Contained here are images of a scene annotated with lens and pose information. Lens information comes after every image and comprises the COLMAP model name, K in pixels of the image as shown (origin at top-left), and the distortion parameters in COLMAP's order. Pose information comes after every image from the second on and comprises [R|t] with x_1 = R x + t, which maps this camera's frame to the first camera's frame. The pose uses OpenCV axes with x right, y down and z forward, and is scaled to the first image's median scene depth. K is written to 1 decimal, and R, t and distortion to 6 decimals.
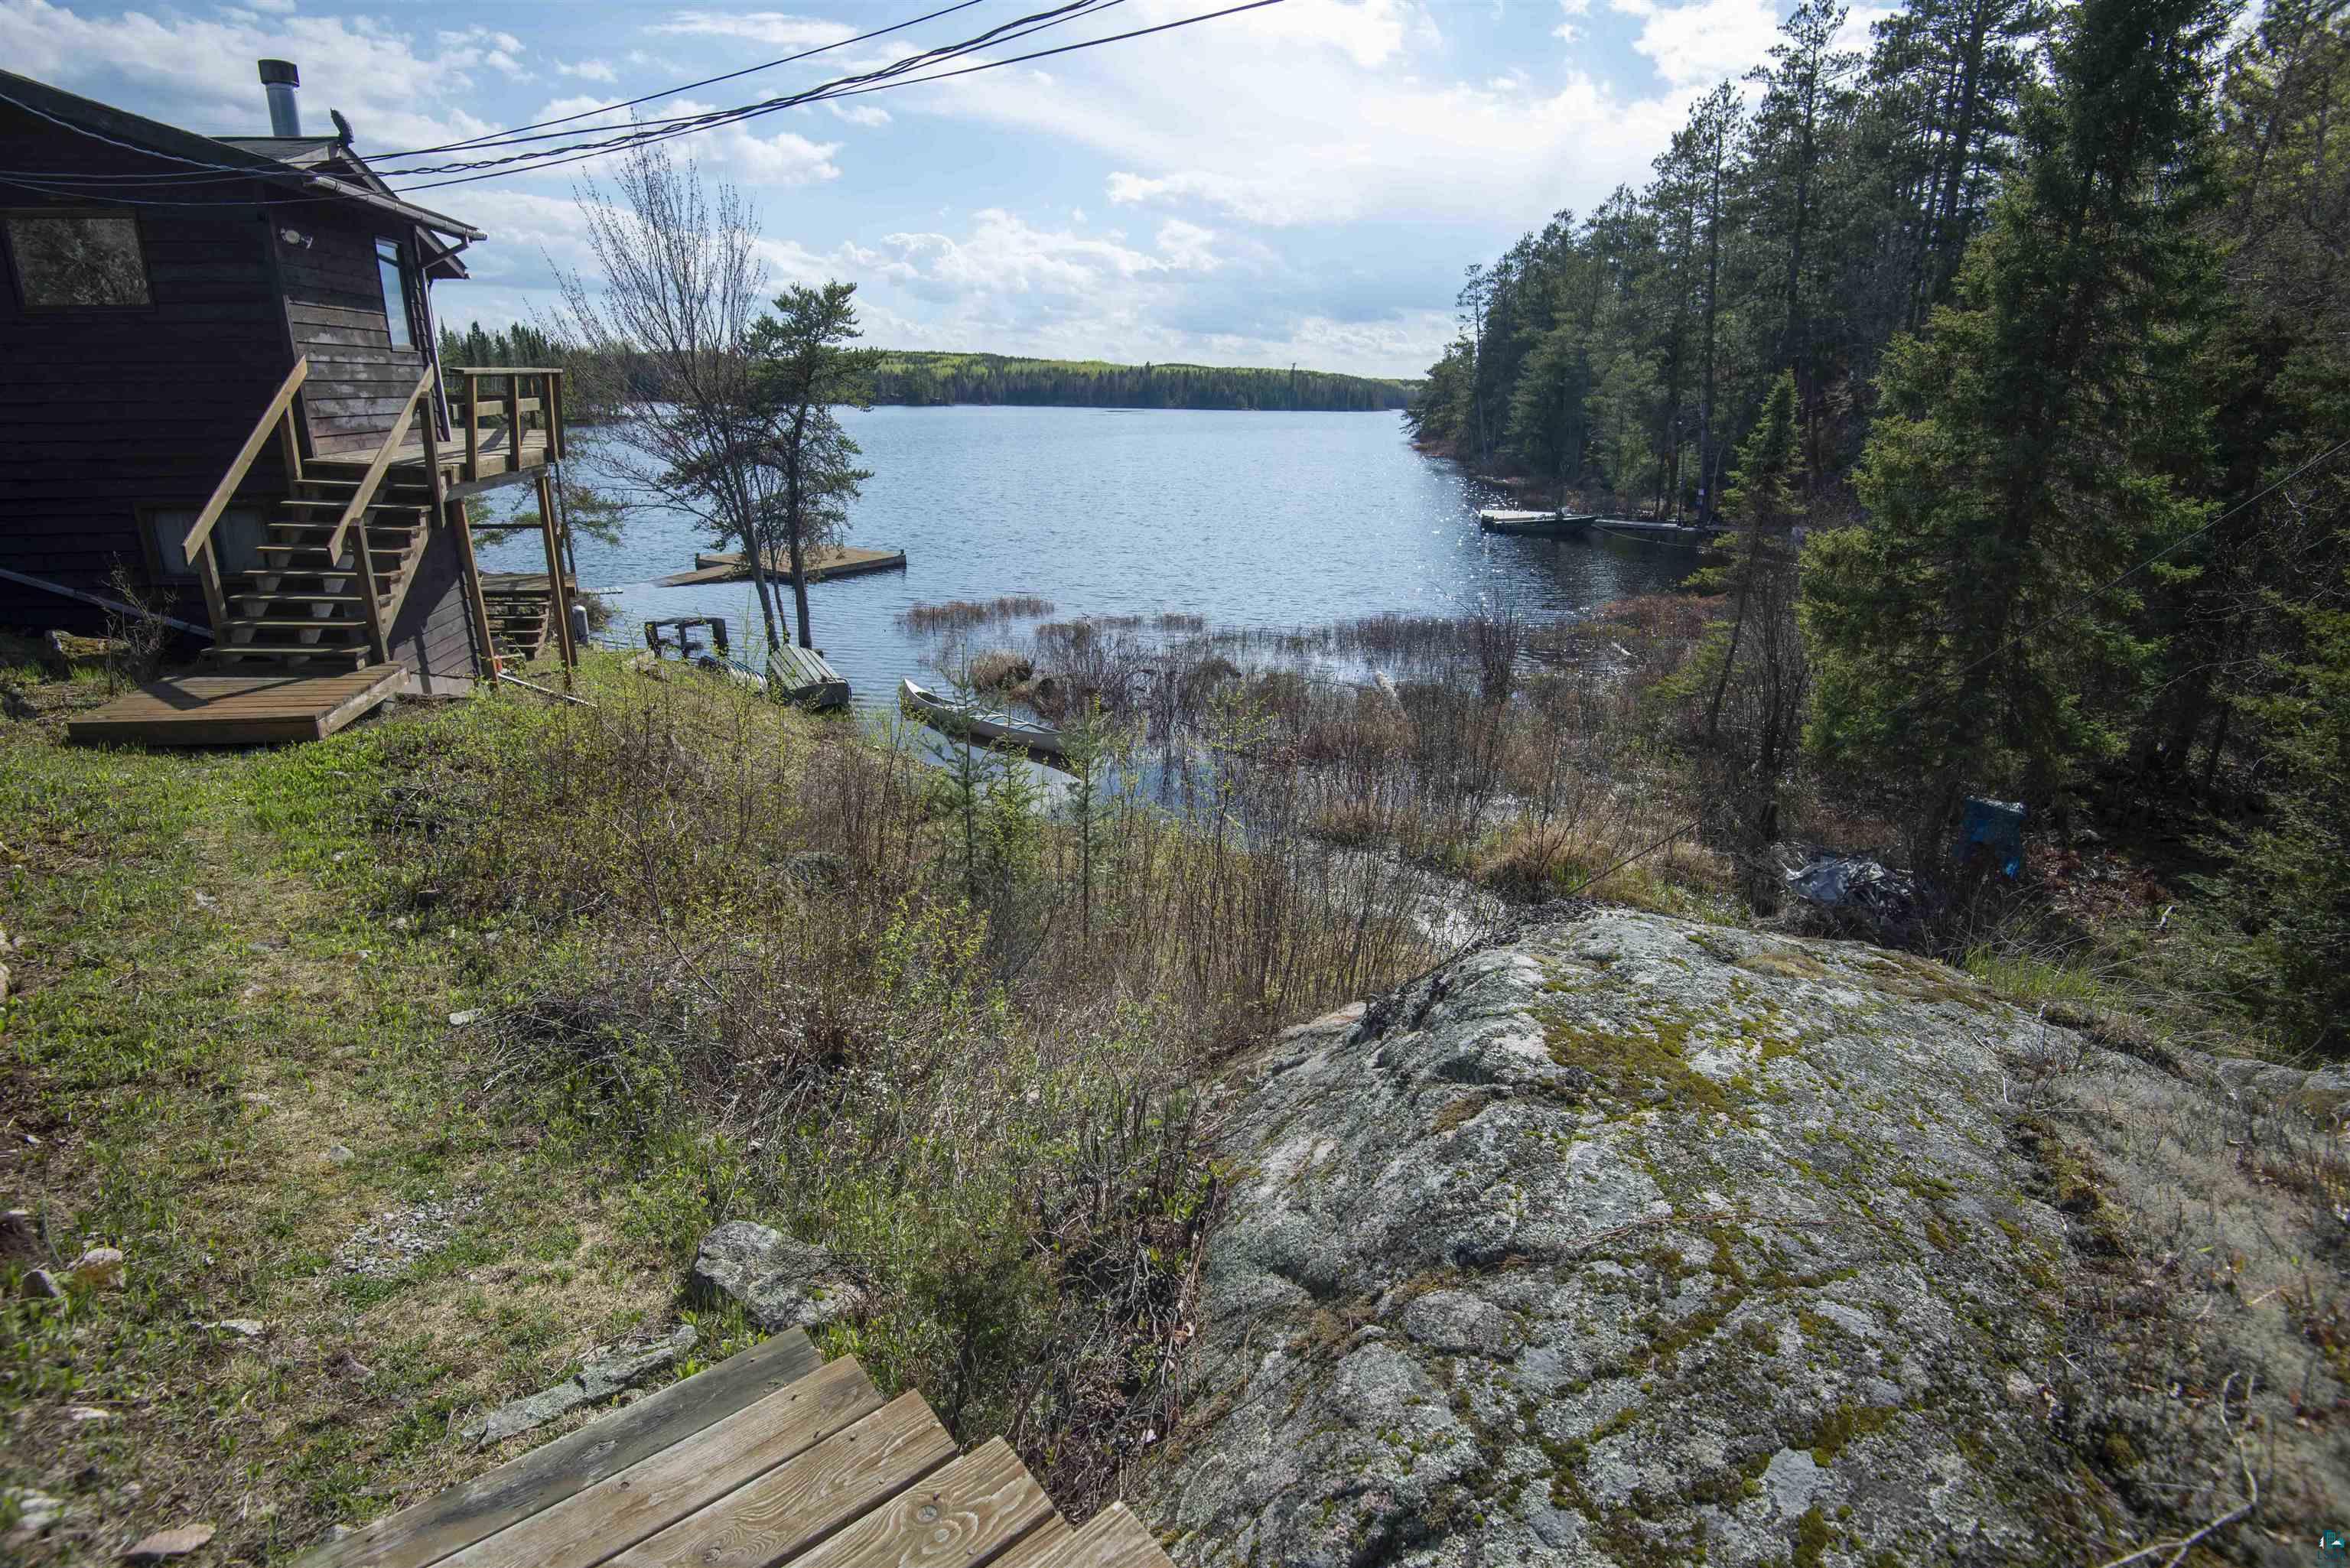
lens RADIAL K [[1081.4, 0, 1171.5], [0, 1081.4, 775.3], [0, 0, 1]] dist [-0.009257, -0.026126]
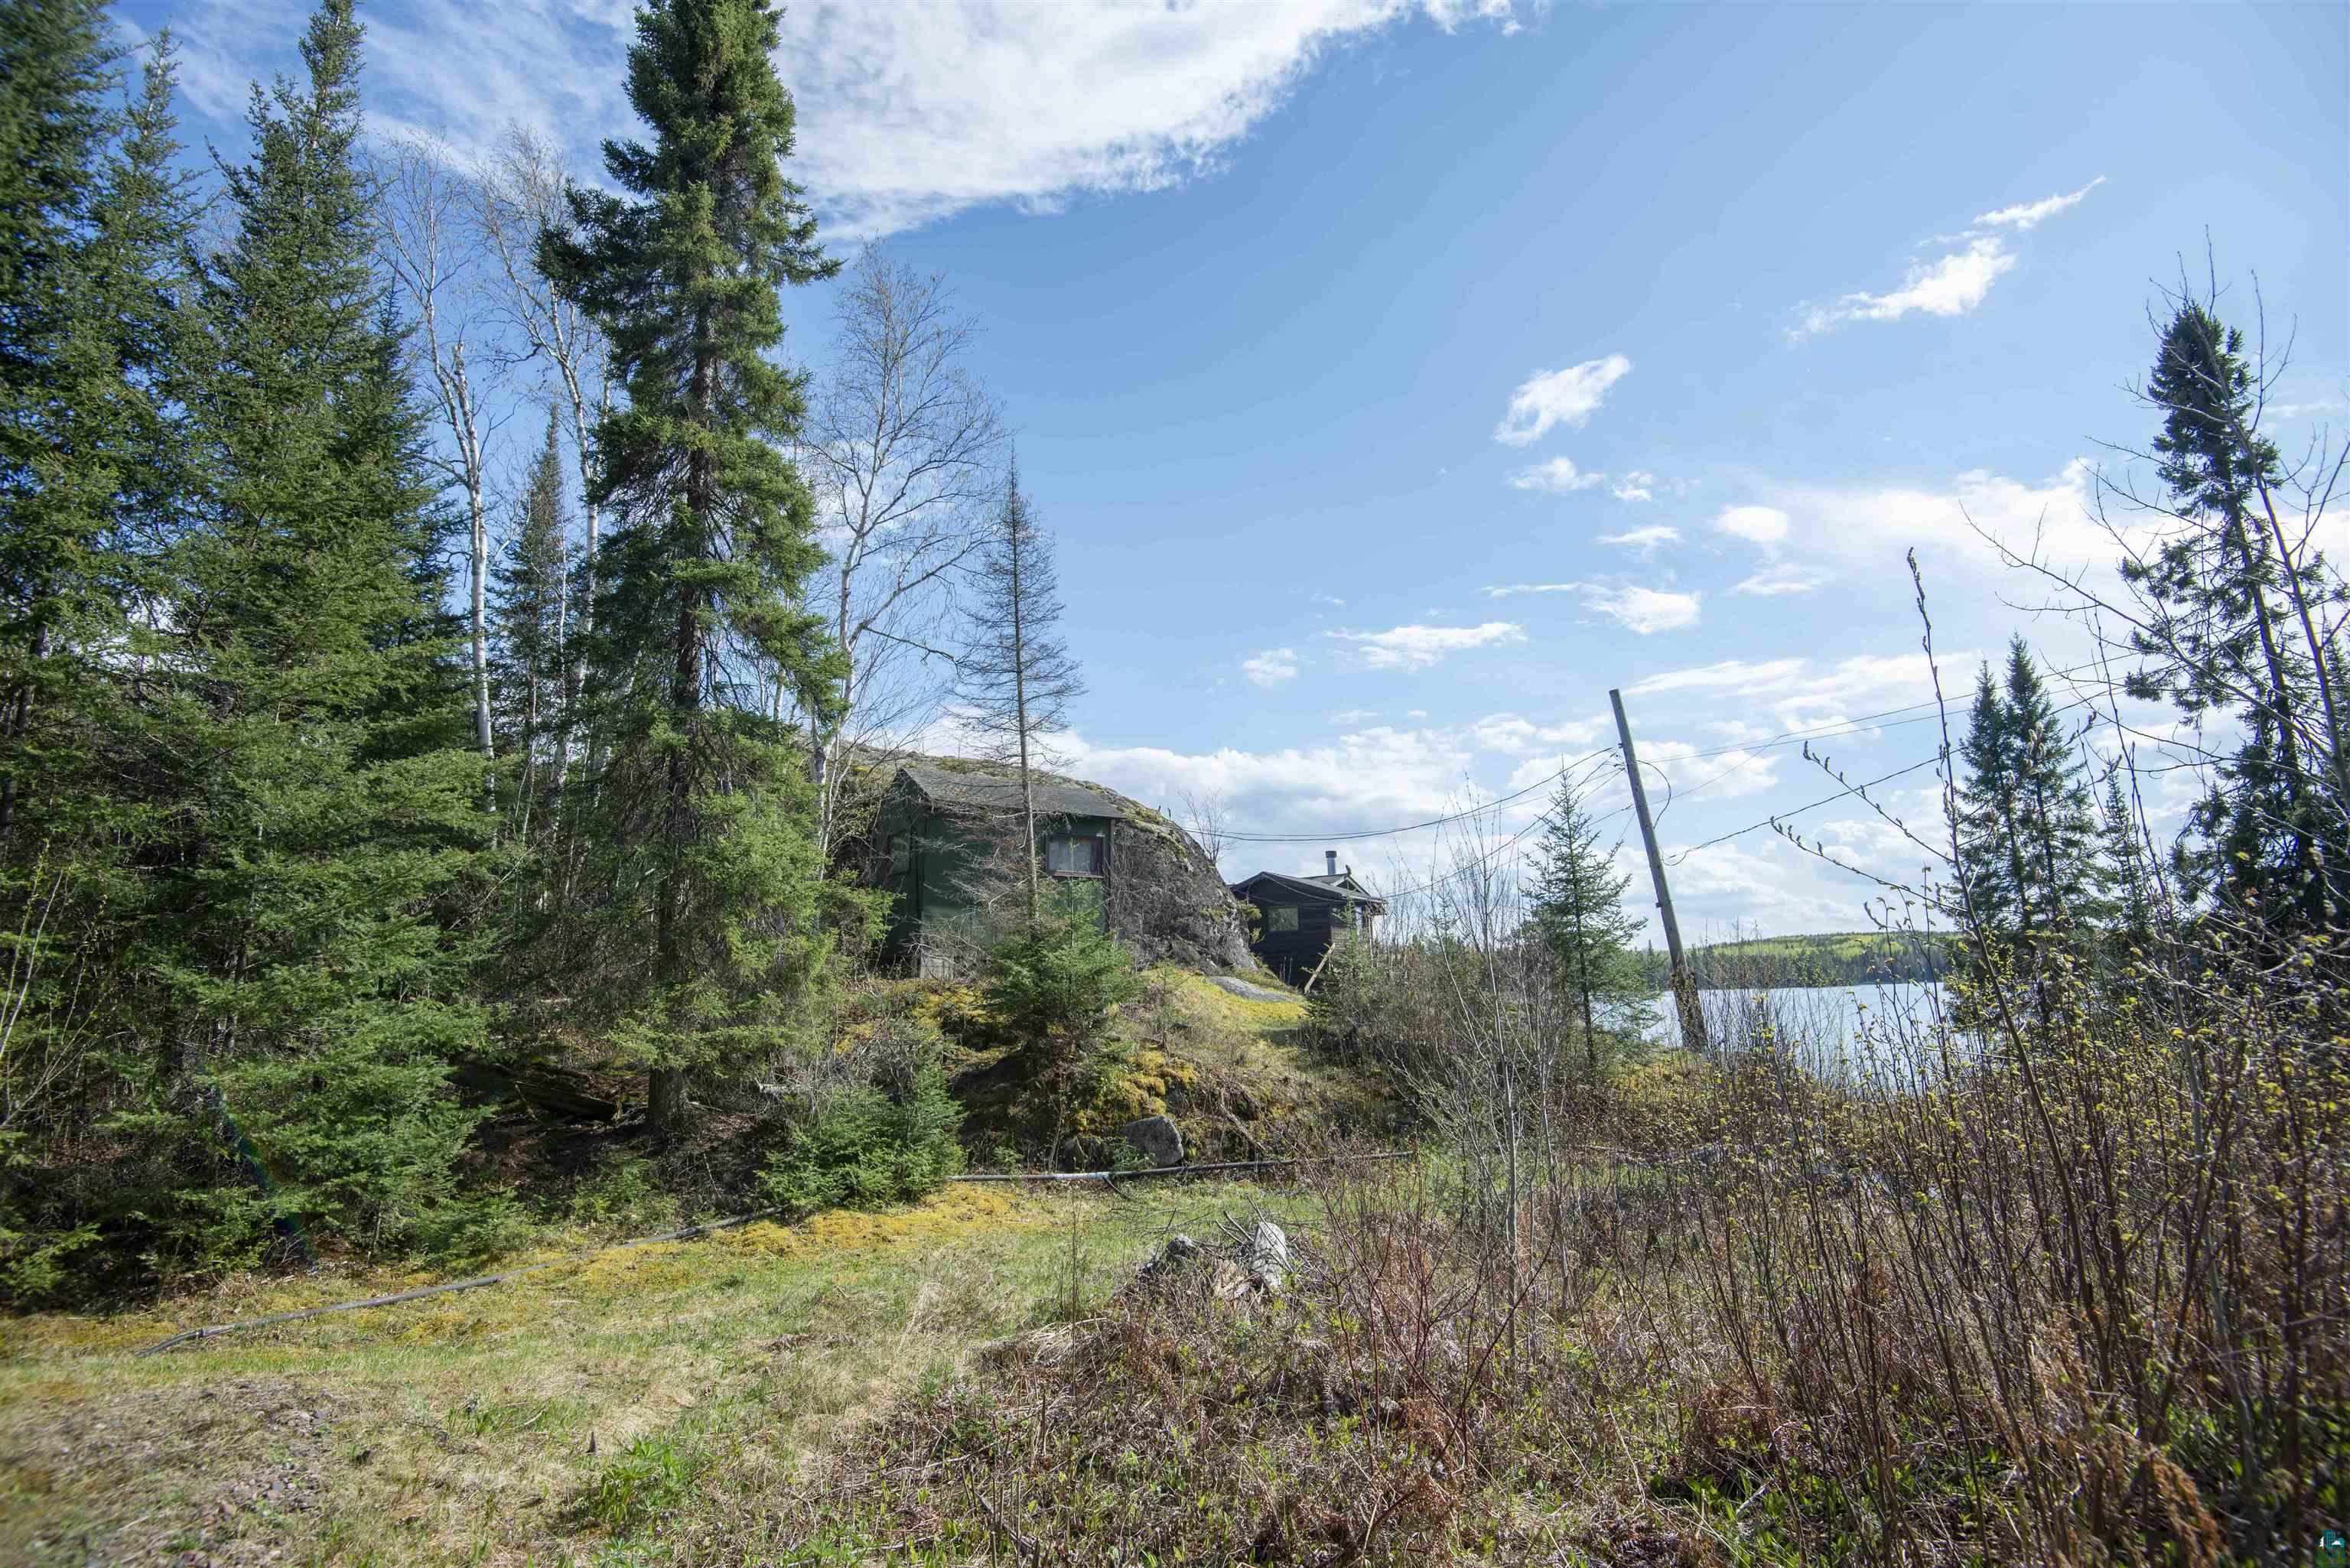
lens RADIAL K [[1081.4, 0, 1171.5], [0, 1081.4, 775.3], [0, 0, 1]] dist [-0.009257, -0.026126]
pose [[0.684417, -0.139156, -0.715688, 0.599365], [-0.238704, 0.884748, -0.400301, 0.254017], [0.688908, 0.444810, 0.572320, -0.667150]]
